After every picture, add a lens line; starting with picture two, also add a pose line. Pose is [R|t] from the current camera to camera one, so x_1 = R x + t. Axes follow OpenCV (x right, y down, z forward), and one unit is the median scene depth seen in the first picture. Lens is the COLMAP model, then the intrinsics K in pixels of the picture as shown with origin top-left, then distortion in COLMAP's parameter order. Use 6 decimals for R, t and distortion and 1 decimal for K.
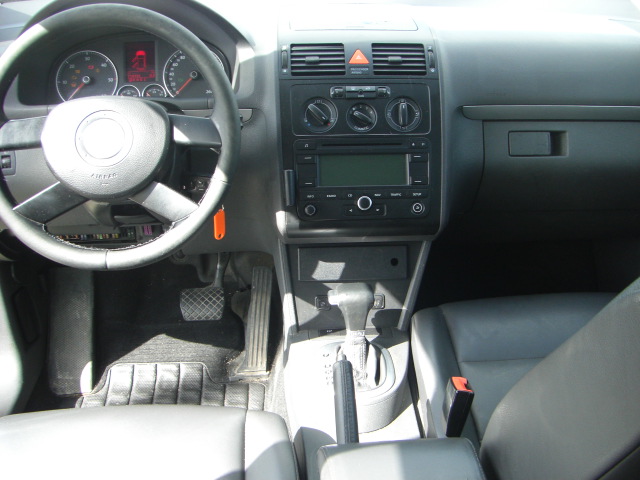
lens RADIAL K [[719.1, 0, 320.0], [0, 719.1, 240.0], [0, 0, 1]] dist [-0.156066, 0.033998]
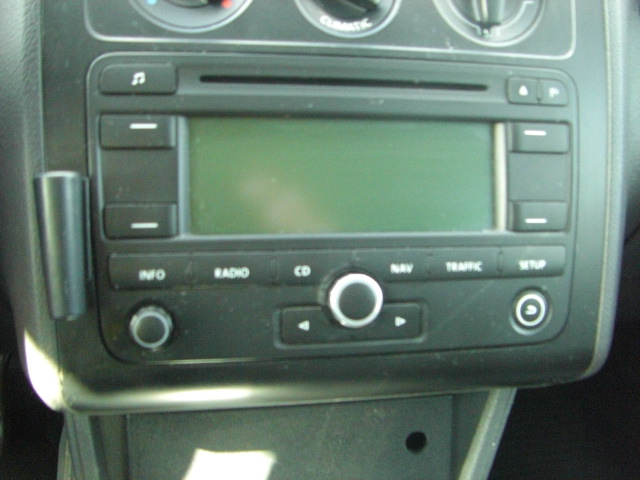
lens RADIAL K [[719.1, 0, 320.0], [0, 719.1, 240.0], [0, 0, 1]] dist [-0.156066, 0.033998]
pose [[0.989813, 0.009962, 0.142027, 0.010008], [-0.014387, 0.999442, 0.030157, -0.080655], [-0.141648, -0.031893, 0.989403, 0.726176]]
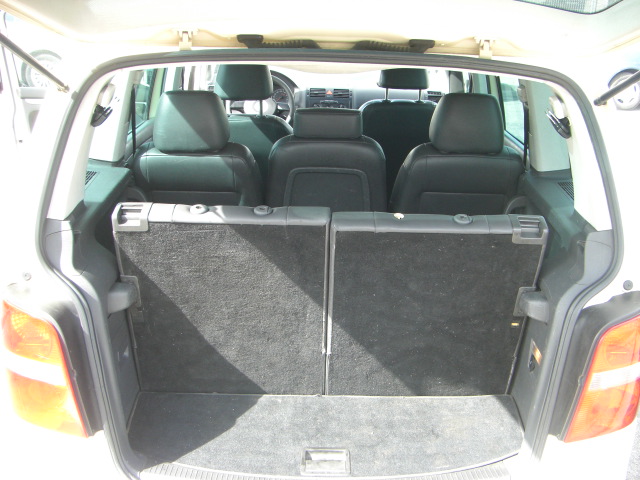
lens RADIAL K [[719.1, 0, 320.0], [0, 719.1, 240.0], [0, 0, 1]] dist [-0.156066, 0.033998]
pose [[0.997598, 0.042163, -0.054961, 0.232115], [-0.049001, 0.990345, -0.129676, 0.915628], [0.048962, 0.132058, 0.990032, -2.370868]]
